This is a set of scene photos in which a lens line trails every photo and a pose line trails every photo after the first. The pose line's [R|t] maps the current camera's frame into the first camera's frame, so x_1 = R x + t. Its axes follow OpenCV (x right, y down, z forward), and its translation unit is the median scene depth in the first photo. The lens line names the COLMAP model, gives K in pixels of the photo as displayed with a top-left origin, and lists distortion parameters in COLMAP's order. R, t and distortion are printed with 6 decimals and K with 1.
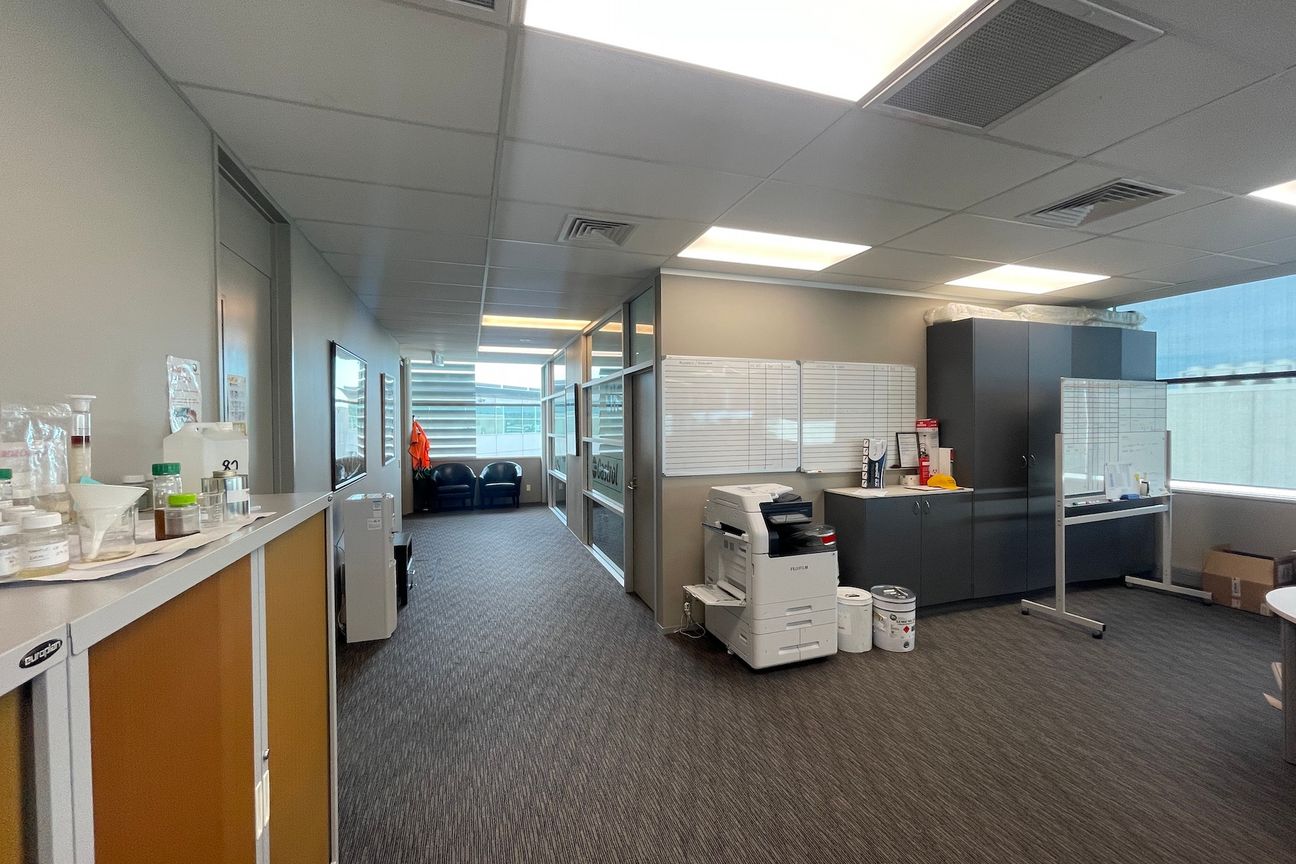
lens RADIAL K [[524.9, 0, 651.2], [0, 524.9, 429.9], [0, 0, 1]] dist [-0.002479, -0.000155]
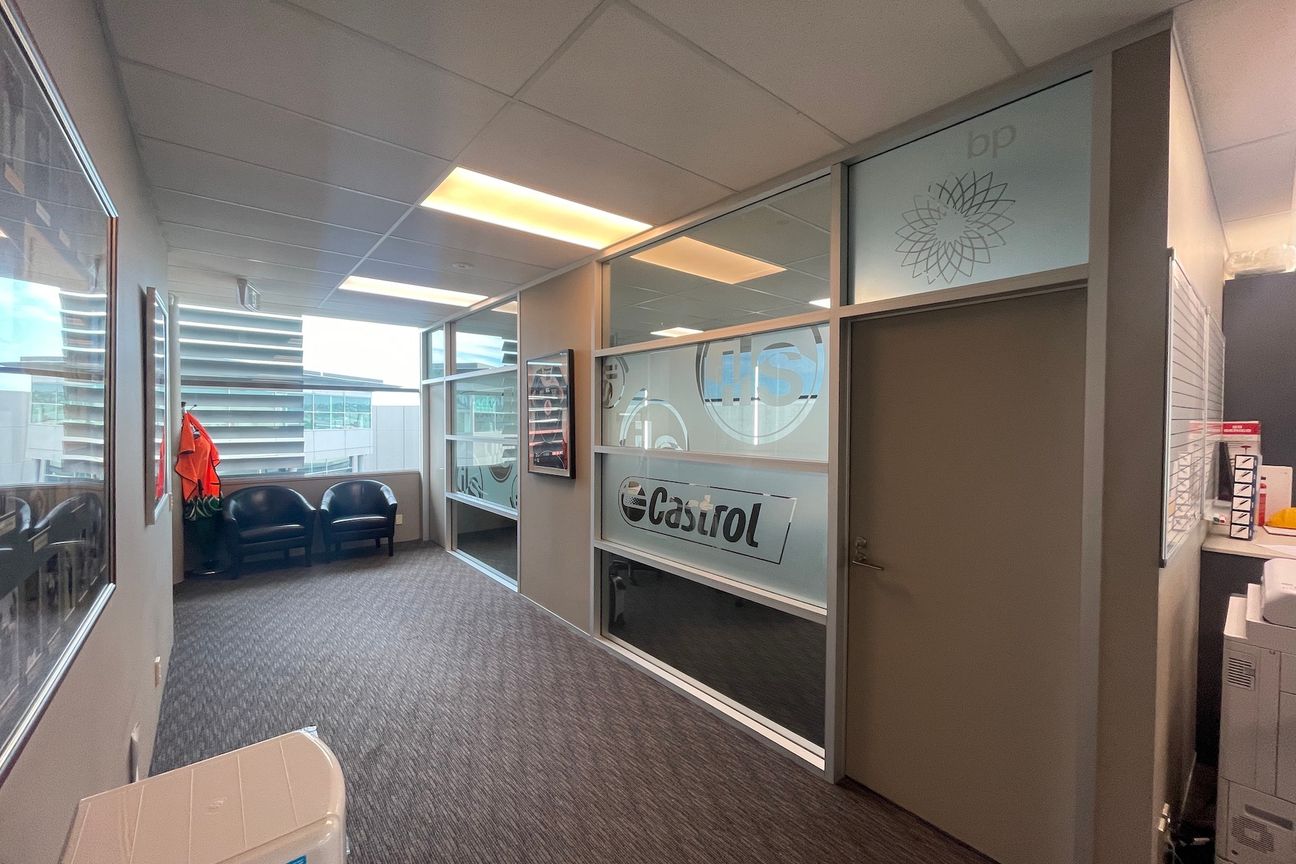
lens RADIAL K [[524.9, 0, 645.3], [0, 524.9, 430.7], [0, 0, 1]] dist [-0.002479, -0.000155]
pose [[0.937754, 0.004830, 0.347266, -0.188962], [-0.007287, 0.999957, 0.005770, -0.003895], [-0.347223, -0.007941, 0.937749, 0.318027]]
